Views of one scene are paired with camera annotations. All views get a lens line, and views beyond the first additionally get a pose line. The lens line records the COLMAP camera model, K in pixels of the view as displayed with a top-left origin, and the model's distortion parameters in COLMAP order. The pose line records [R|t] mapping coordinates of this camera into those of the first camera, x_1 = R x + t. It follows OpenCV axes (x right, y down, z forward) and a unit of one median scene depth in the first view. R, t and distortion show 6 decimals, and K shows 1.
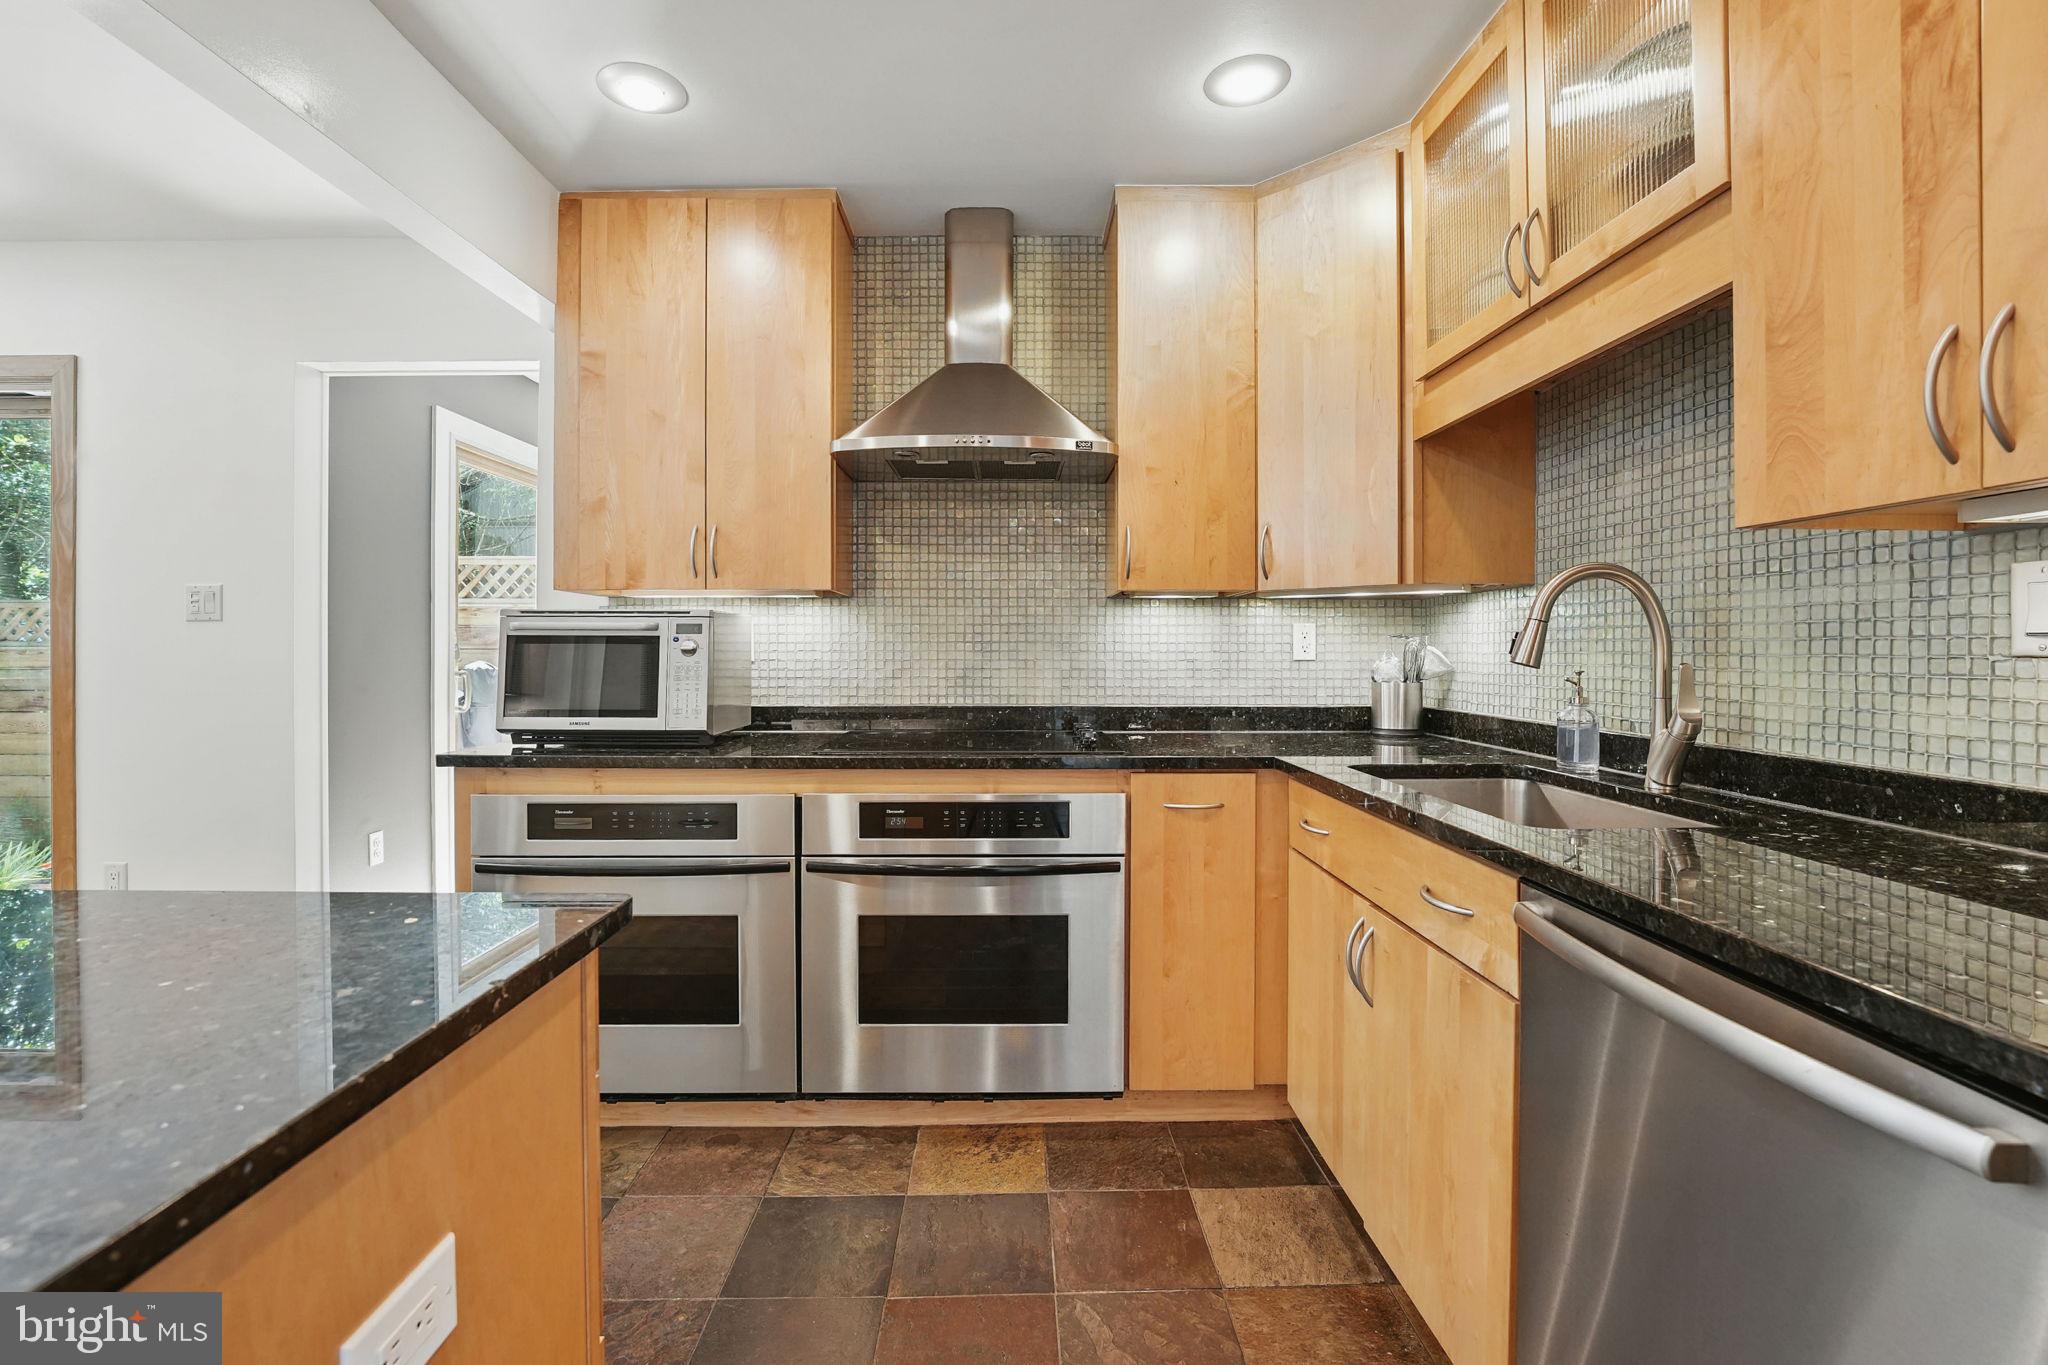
lens RADIAL K [[883.3, 0, 1023.4], [0, 883.3, 646.8], [0, 0, 1]] dist [-0.020647, 0.000179]
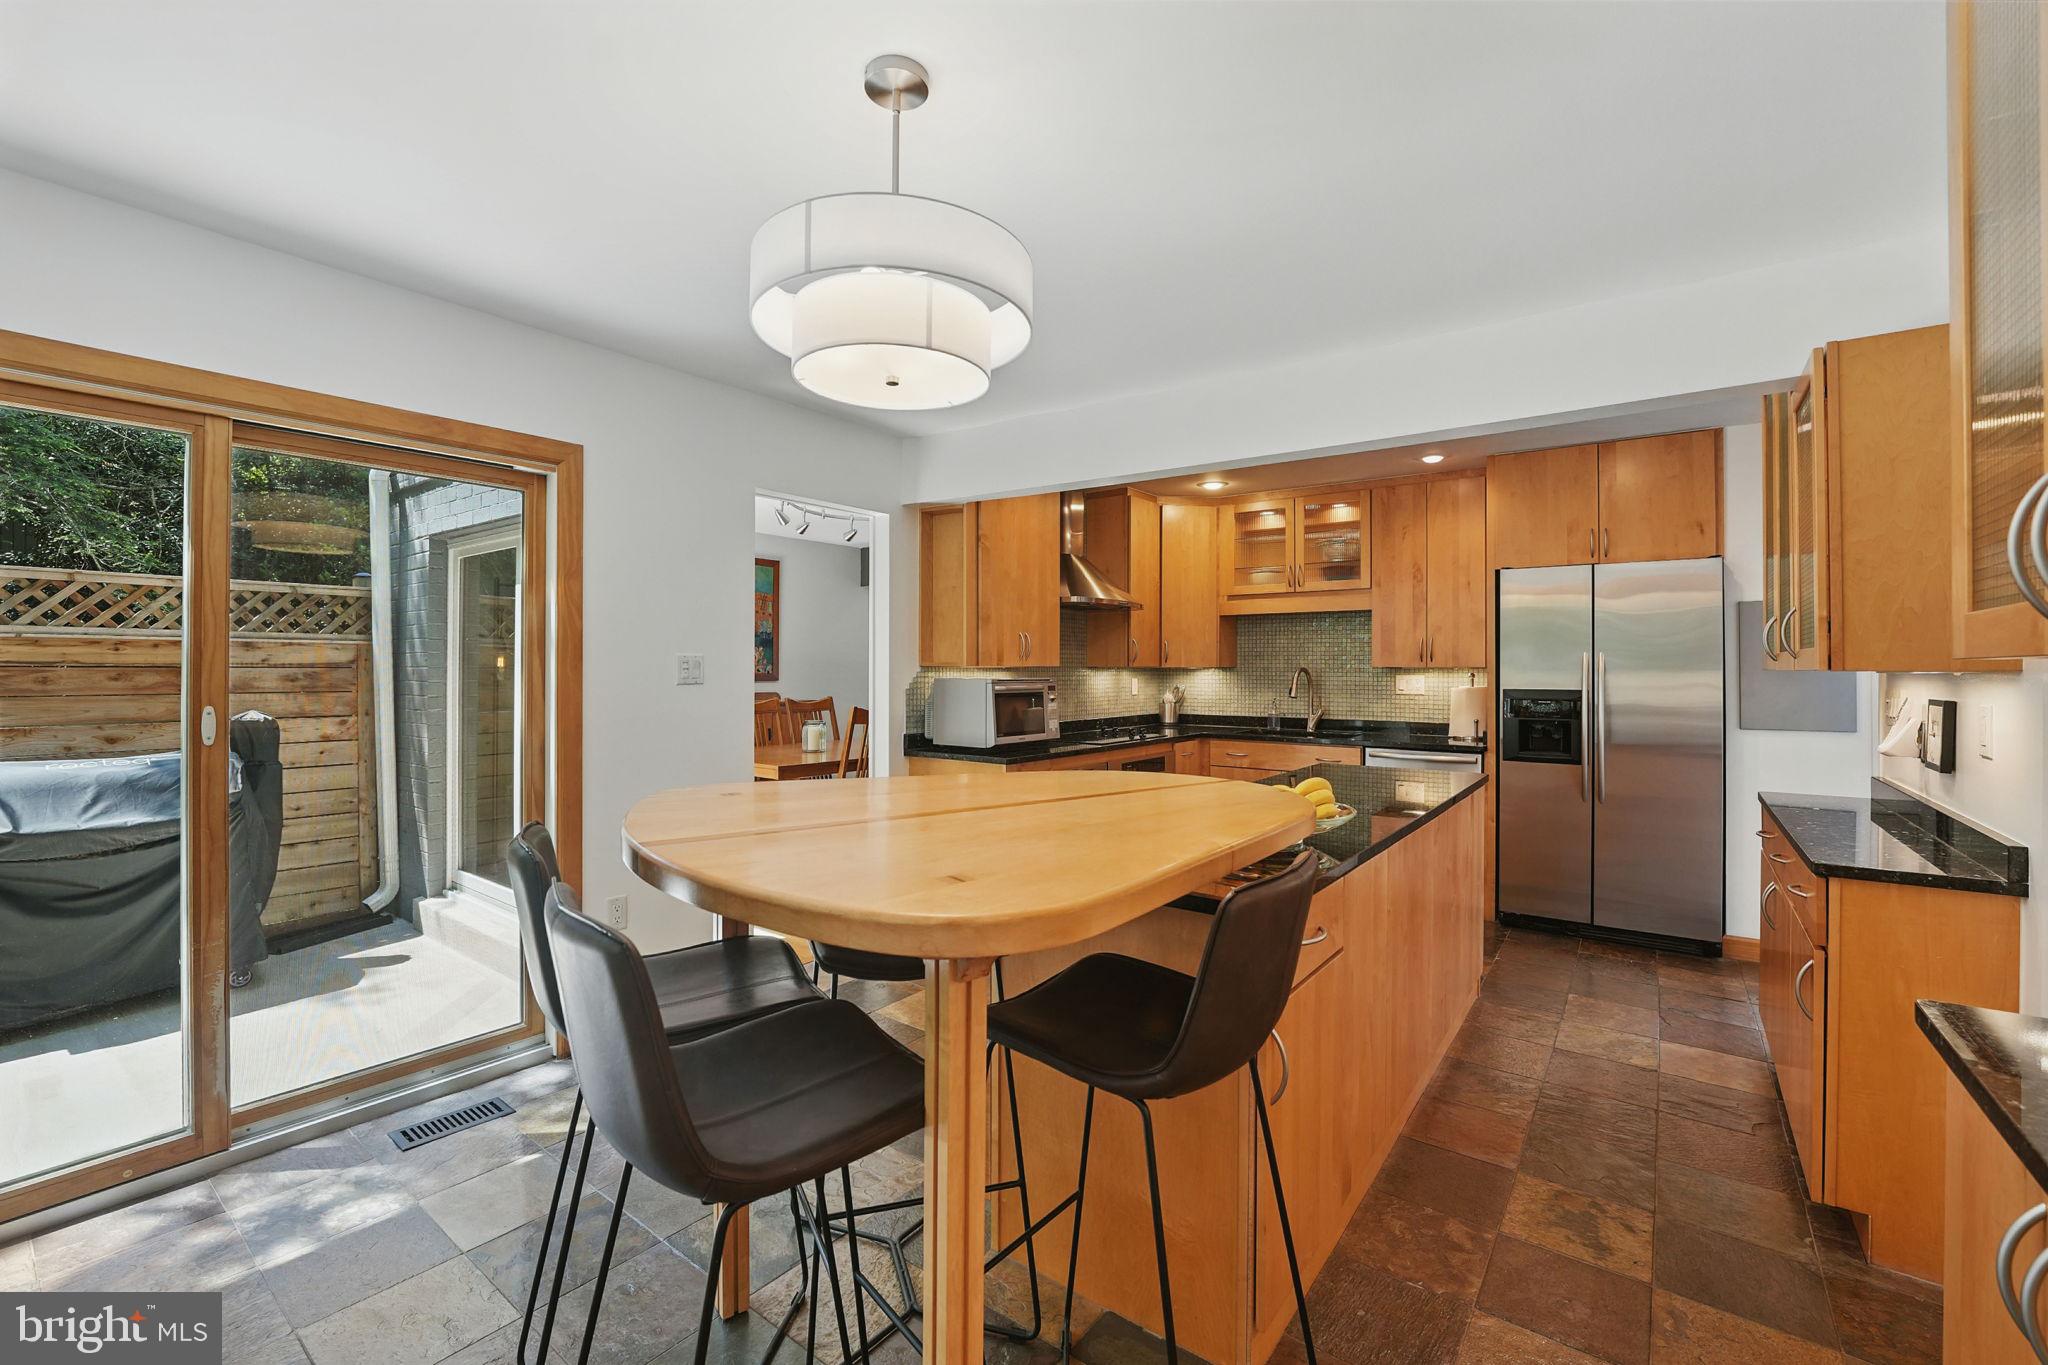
lens RADIAL K [[850.0, 0, 1024.0], [0, 850.0, 682.5], [0, 0, 1]] dist [-0.019608, 0.000105]
pose [[0.623554, -0.013756, 0.781660, -1.663897], [-0.001334, 0.999825, 0.018659, -0.059241], [-0.781780, -0.012677, 0.623426, -0.130241]]
